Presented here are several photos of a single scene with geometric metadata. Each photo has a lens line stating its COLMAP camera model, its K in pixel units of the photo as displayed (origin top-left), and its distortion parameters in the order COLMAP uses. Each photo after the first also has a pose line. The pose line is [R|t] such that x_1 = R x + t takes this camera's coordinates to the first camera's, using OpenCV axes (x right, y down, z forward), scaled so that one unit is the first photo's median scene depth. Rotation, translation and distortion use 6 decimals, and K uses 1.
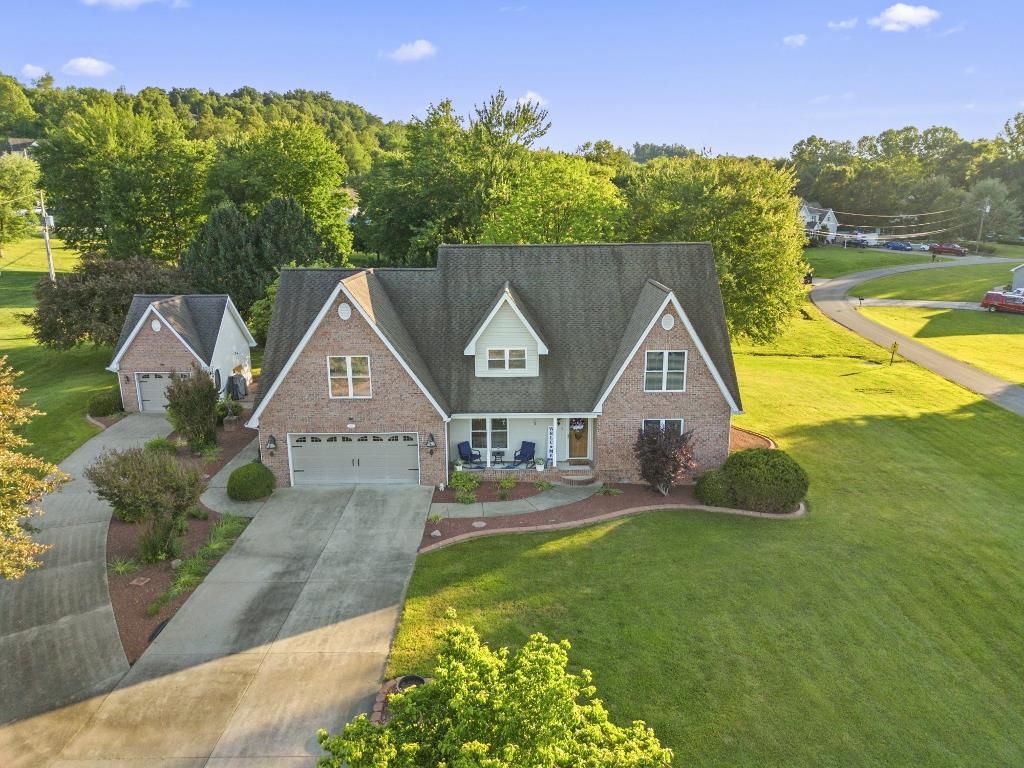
lens RADIAL K [[728.7, 0, 516.9], [0, 728.7, 379.5], [0, 0, 1]] dist [0.065254, -0.065313]
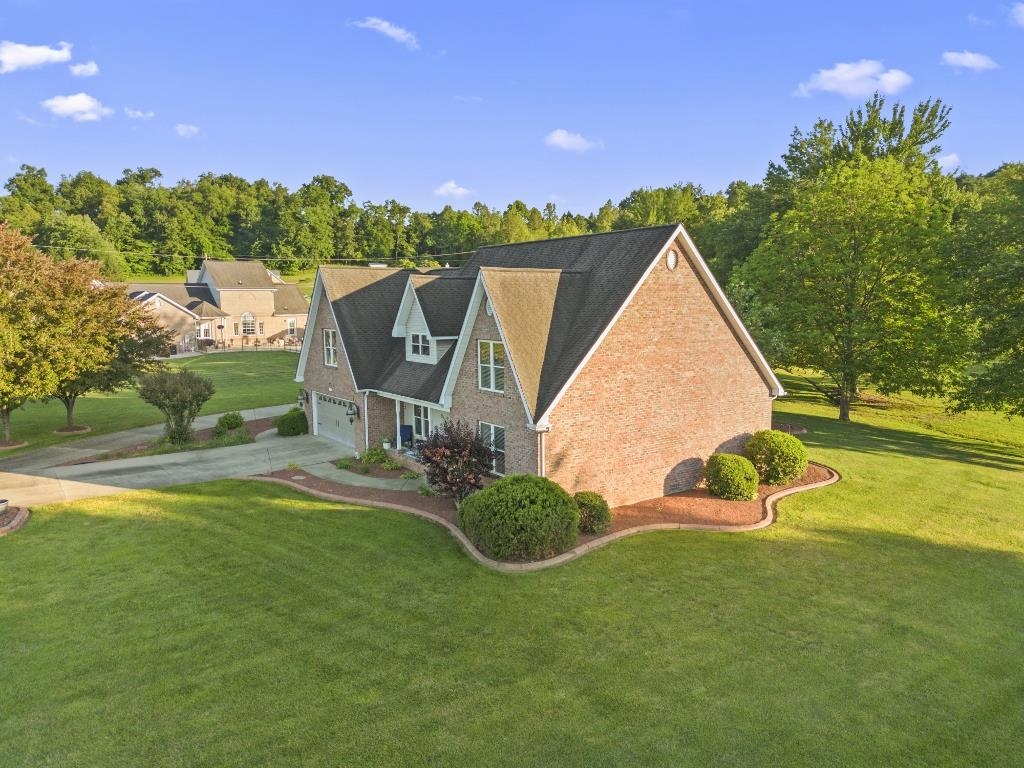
lens RADIAL K [[728.7, 0, 516.9], [0, 728.7, 379.5], [0, 0, 1]] dist [0.065254, -0.065313]
pose [[0.581953, 0.091672, -0.808039, 0.888476], [-0.188602, 0.981749, -0.024453, 0.018753], [0.791050, 0.166628, 0.588622, 0.525487]]
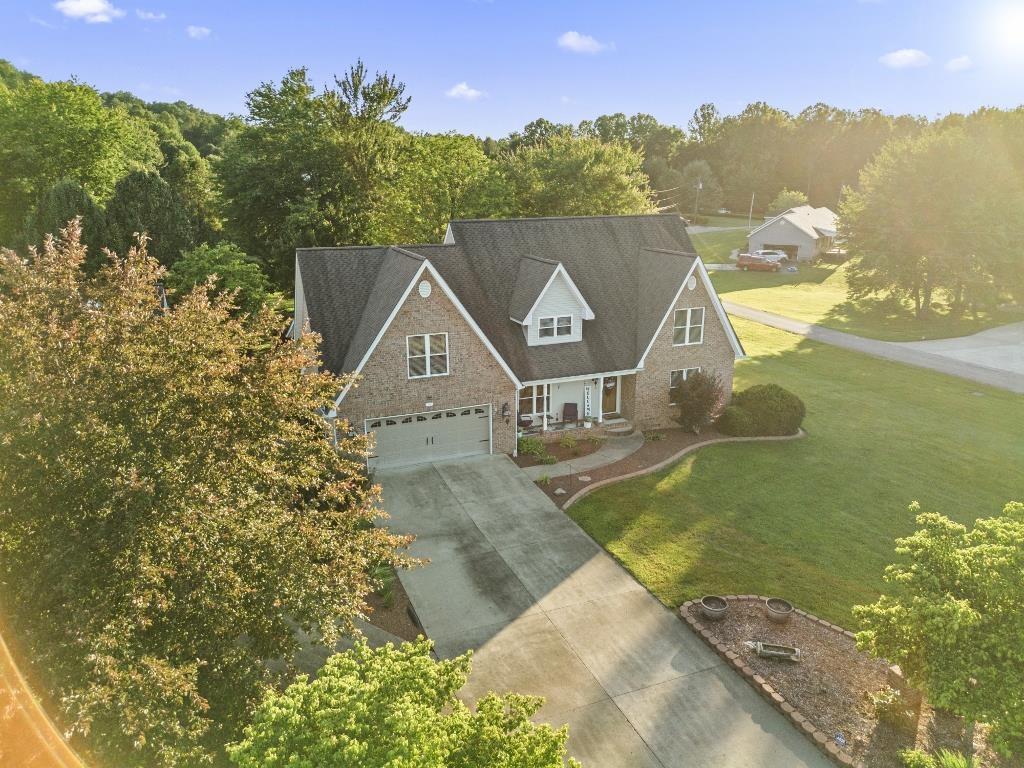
lens RADIAL K [[728.7, 0, 516.9], [0, 728.7, 379.5], [0, 0, 1]] dist [0.065254, -0.065313]
pose [[0.926628, -0.099390, 0.362604, -0.462756], [0.088880, 0.994998, 0.045598, -0.004935], [-0.365322, -0.010024, 0.930827, 0.030959]]
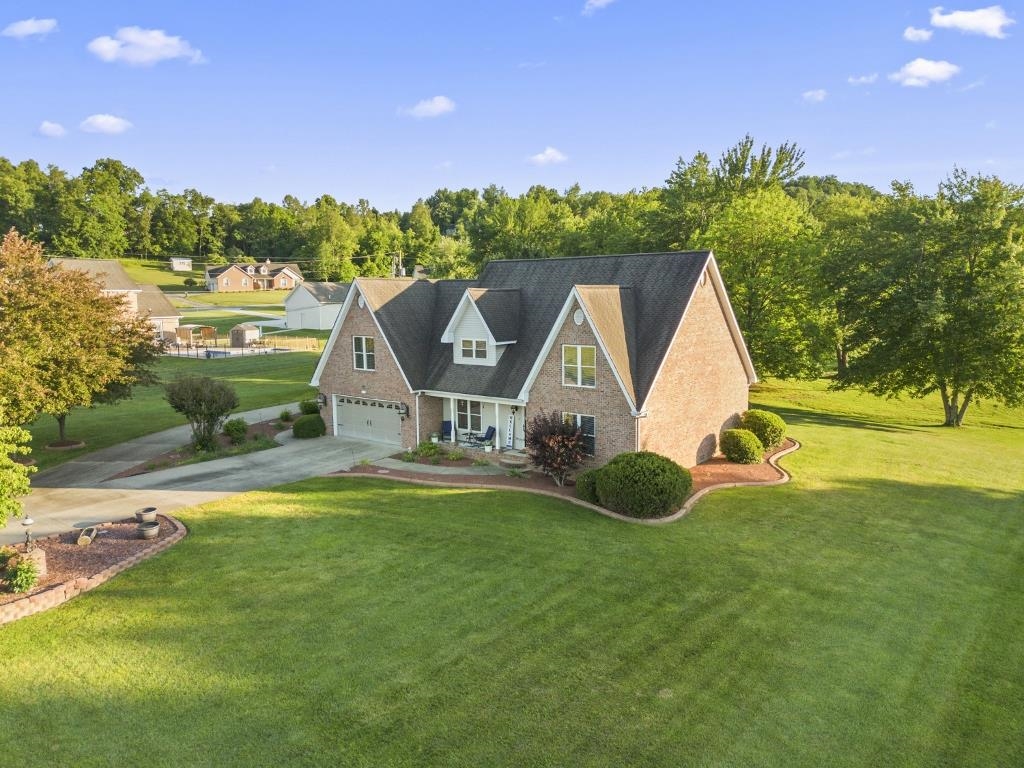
lens RADIAL K [[728.7, 0, 516.9], [0, 728.7, 379.5], [0, 0, 1]] dist [0.065254, -0.065313]
pose [[0.786864, 0.073186, -0.612771, 0.751330], [-0.143303, 0.987470, -0.066078, 0.086055], [0.600257, 0.139807, 0.787493, 0.146033]]
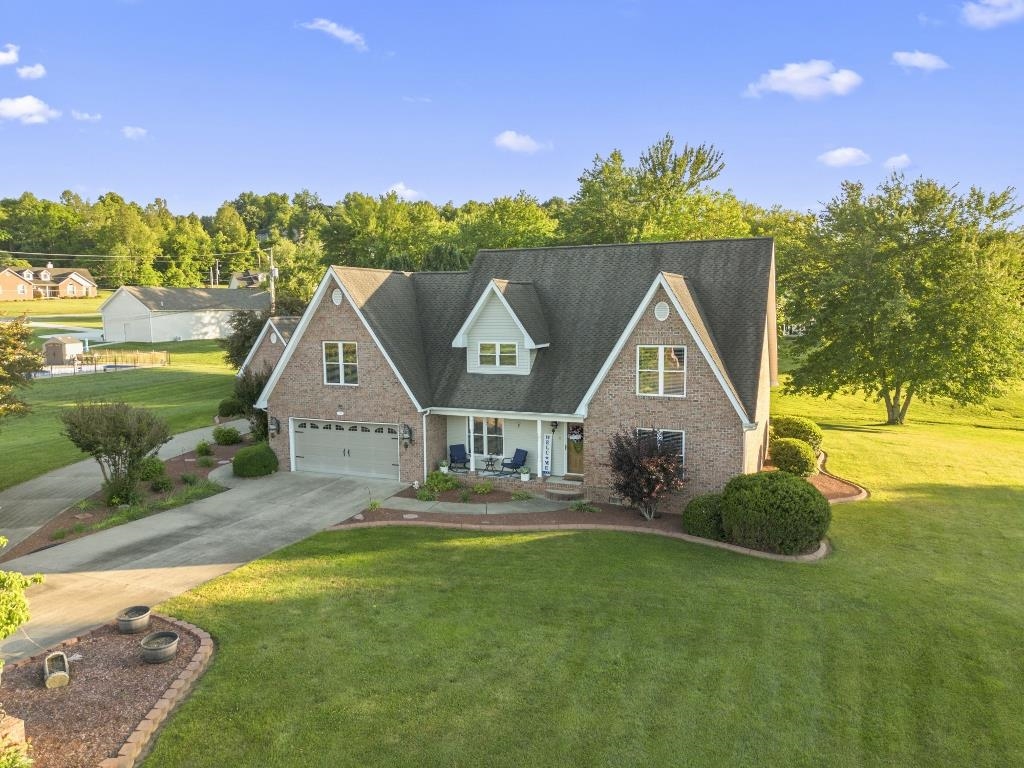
lens RADIAL K [[728.7, 0, 516.9], [0, 728.7, 379.5], [0, 0, 1]] dist [0.065254, -0.065313]
pose [[0.920570, 0.038797, -0.388646, 0.372968], [-0.089713, 0.989453, -0.113727, 0.107477], [0.380135, 0.139560, 0.914341, 0.168564]]
